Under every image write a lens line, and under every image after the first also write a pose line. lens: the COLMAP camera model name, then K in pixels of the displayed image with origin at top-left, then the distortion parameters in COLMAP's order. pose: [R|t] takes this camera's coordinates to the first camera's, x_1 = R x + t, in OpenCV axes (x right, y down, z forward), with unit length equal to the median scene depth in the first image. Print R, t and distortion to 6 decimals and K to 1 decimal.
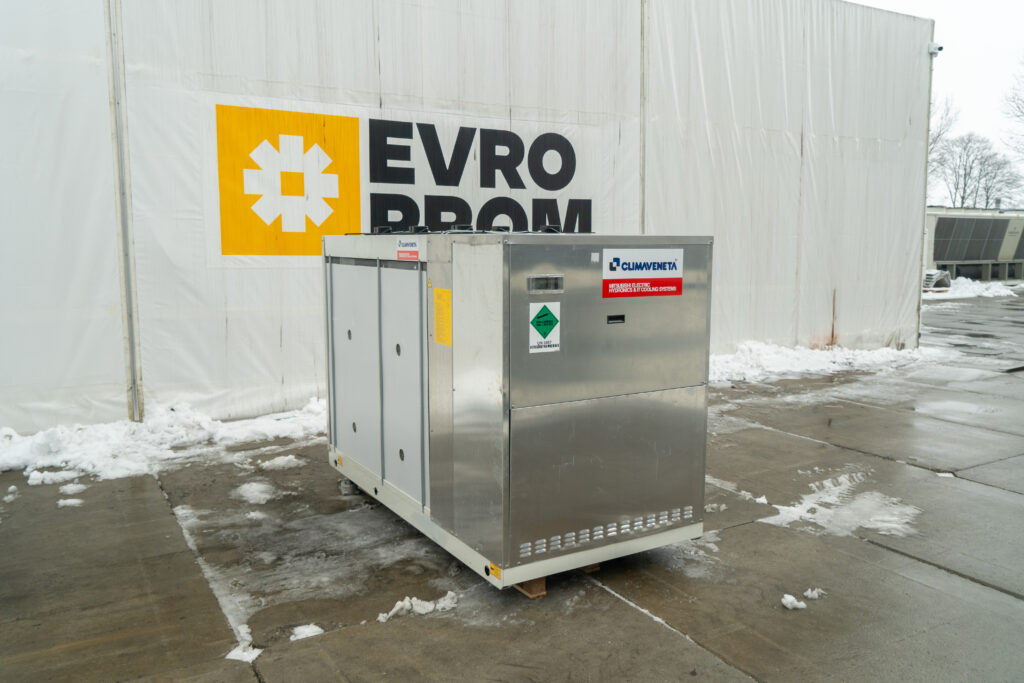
lens RADIAL K [[813.0, 0, 510.8], [0, 813.0, 345.3], [0, 0, 1]] dist [-0.002686, 0.000713]
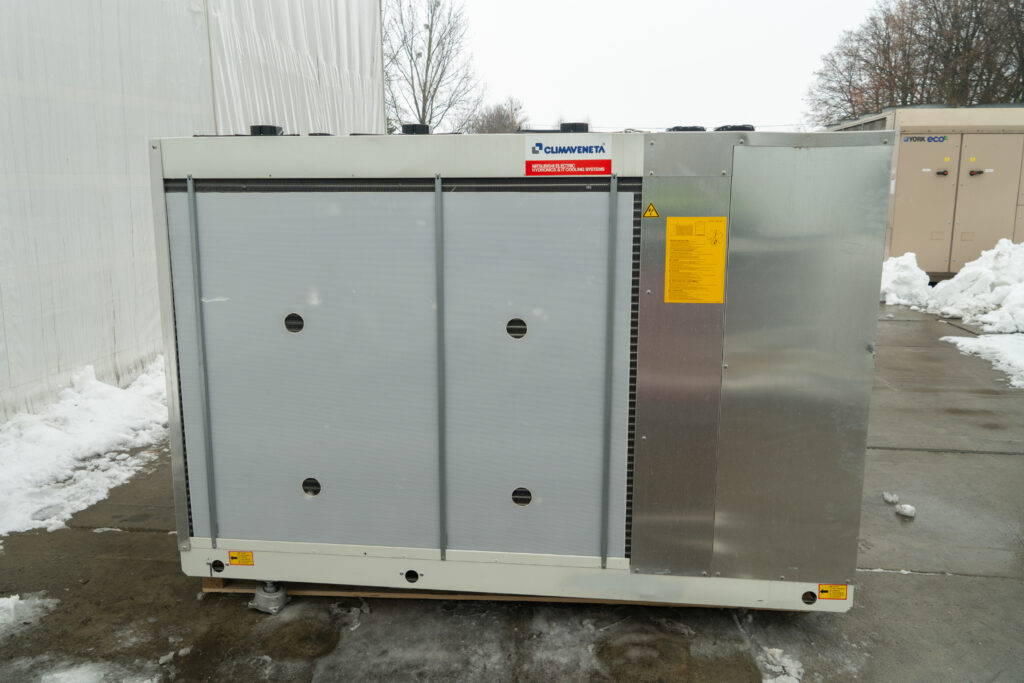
lens RADIAL K [[802.6, 0, 505.7], [0, 802.6, 338.7], [0, 0, 1]] dist [-0.008026, 0.003093]
pose [[0.613919, -0.151859, 0.774624, -0.443808], [0.110353, 0.988195, 0.106269, -0.037493], [-0.781617, 0.020241, 0.623430, 0.465469]]
